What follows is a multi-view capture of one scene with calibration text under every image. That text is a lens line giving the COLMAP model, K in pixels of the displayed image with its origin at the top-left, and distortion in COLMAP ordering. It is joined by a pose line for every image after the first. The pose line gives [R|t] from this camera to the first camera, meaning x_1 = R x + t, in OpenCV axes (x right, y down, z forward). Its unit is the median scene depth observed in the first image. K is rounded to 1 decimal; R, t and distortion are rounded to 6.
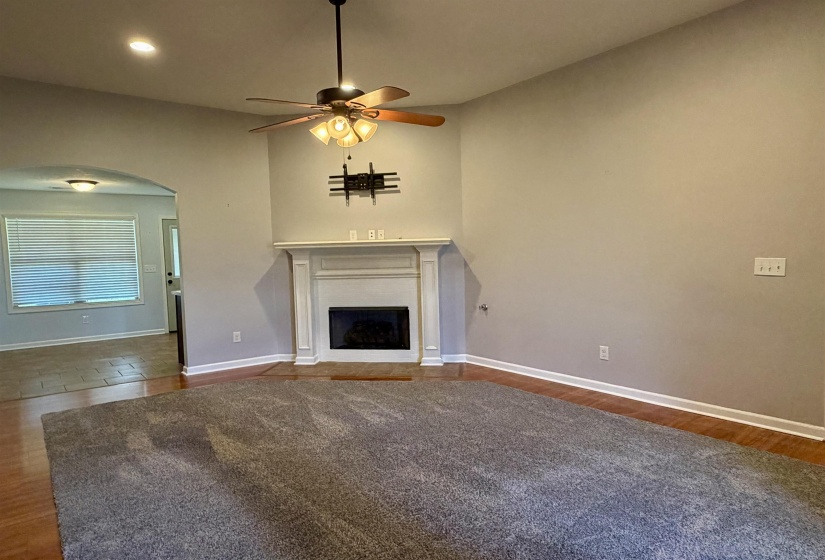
lens RADIAL K [[491.9, 0, 423.4], [0, 491.9, 281.8], [0, 0, 1]] dist [0.005357, 0.000850]
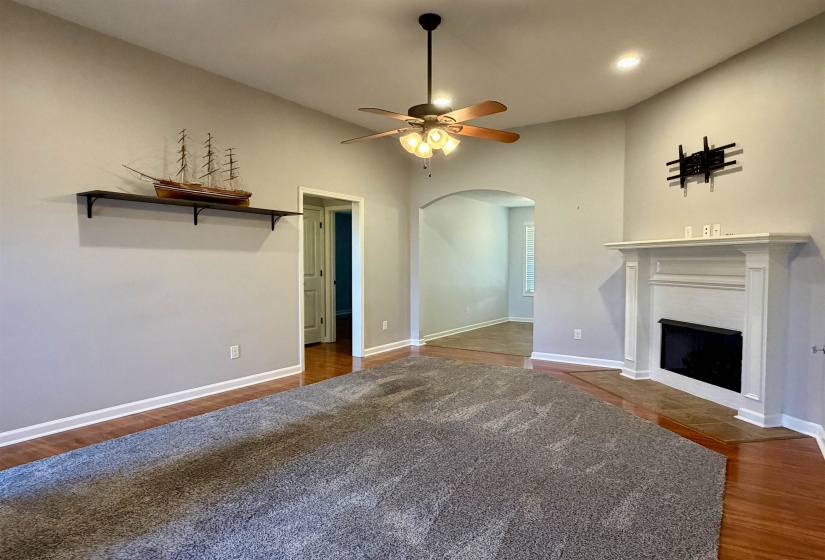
lens RADIAL K [[491.9, 0, 423.4], [0, 491.9, 281.8], [0, 0, 1]] dist [0.005357, 0.000850]
pose [[0.333171, 0.062204, -0.940812, 0.476400], [-0.063139, 0.997054, 0.043563, -0.022564], [0.940750, 0.044888, 0.336117, 0.335216]]
